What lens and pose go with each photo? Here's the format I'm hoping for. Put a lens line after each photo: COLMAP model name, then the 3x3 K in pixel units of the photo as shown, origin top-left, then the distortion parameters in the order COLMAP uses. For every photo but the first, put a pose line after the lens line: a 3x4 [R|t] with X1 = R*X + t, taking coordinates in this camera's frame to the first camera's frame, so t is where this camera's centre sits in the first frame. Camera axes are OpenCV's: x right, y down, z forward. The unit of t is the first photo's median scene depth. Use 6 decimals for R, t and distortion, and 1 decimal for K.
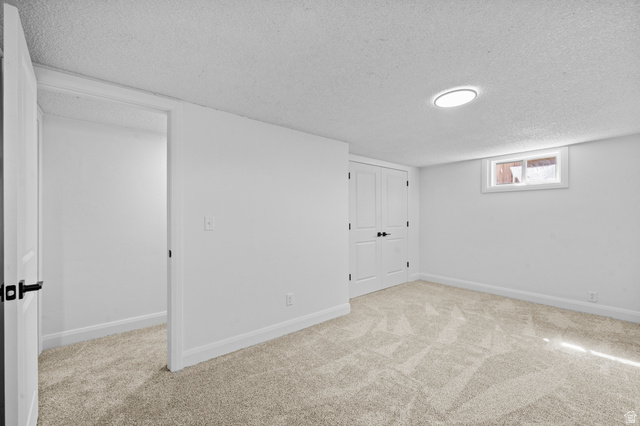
lens RADIAL K [[252.1, 0, 316.5], [0, 252.1, 216.4], [0, 0, 1]] dist [-0.001513, -0.000070]
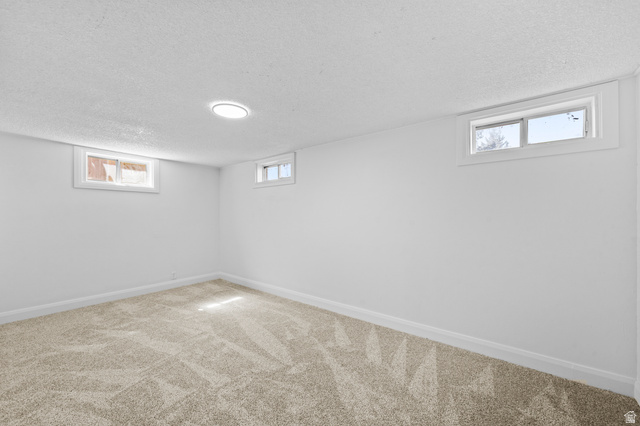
lens RADIAL K [[252.1, 0, 316.6], [0, 252.1, 213.8], [0, 0, 1]] dist [-0.001513, -0.000070]
pose [[-0.215531, 0.013279, 0.976407, -0.418956], [-0.000572, 0.999906, -0.013725, 0.005663], [-0.976497, -0.003517, -0.215503, 0.569884]]
